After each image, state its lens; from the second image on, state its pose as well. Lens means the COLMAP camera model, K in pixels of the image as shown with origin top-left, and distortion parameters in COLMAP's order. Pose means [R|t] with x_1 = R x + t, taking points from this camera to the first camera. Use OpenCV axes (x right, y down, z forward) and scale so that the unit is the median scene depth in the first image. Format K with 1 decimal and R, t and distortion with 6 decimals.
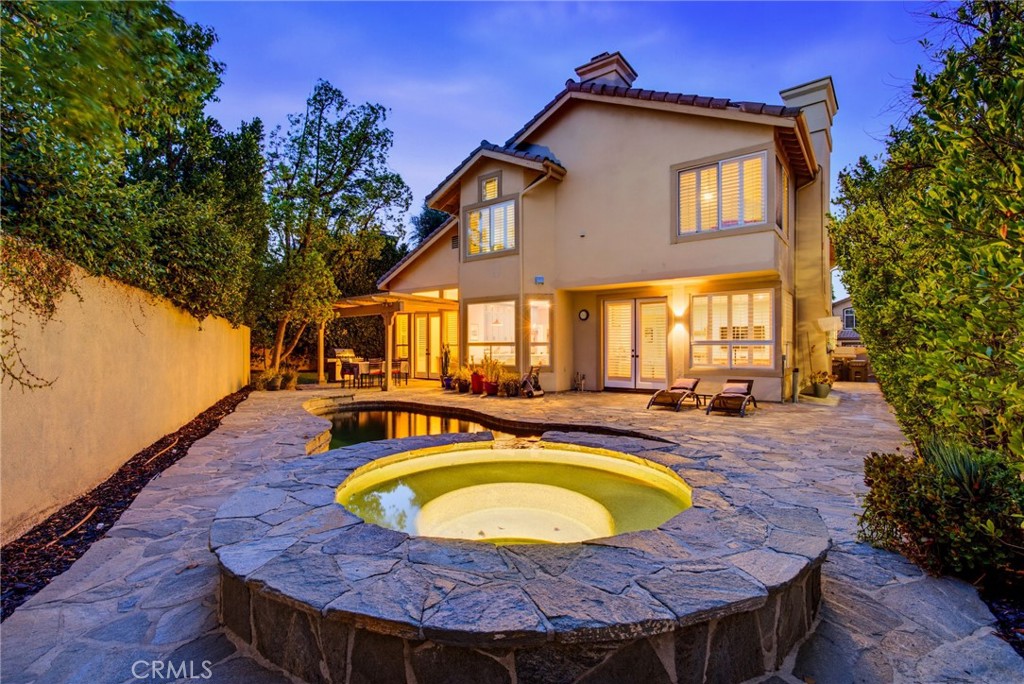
lens RADIAL K [[479.6, 0, 513.1], [0, 479.6, 344.3], [0, 0, 1]] dist [-0.001271, 0.000053]
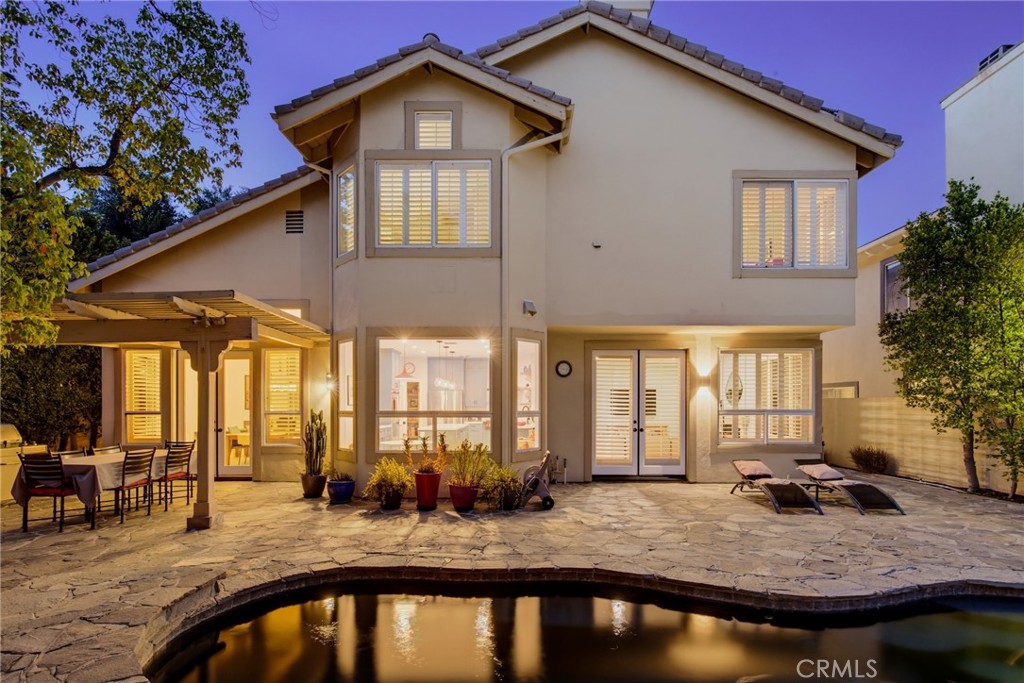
lens RADIAL K [[479.6, 0, 503.3], [0, 479.6, 402.7], [0, 0, 1]] dist [-0.001271, 0.000053]
pose [[0.789220, 0.003791, 0.614099, -0.334871], [-0.007291, 0.999968, 0.003197, -0.015985], [-0.614067, -0.007000, 0.789223, 0.543395]]
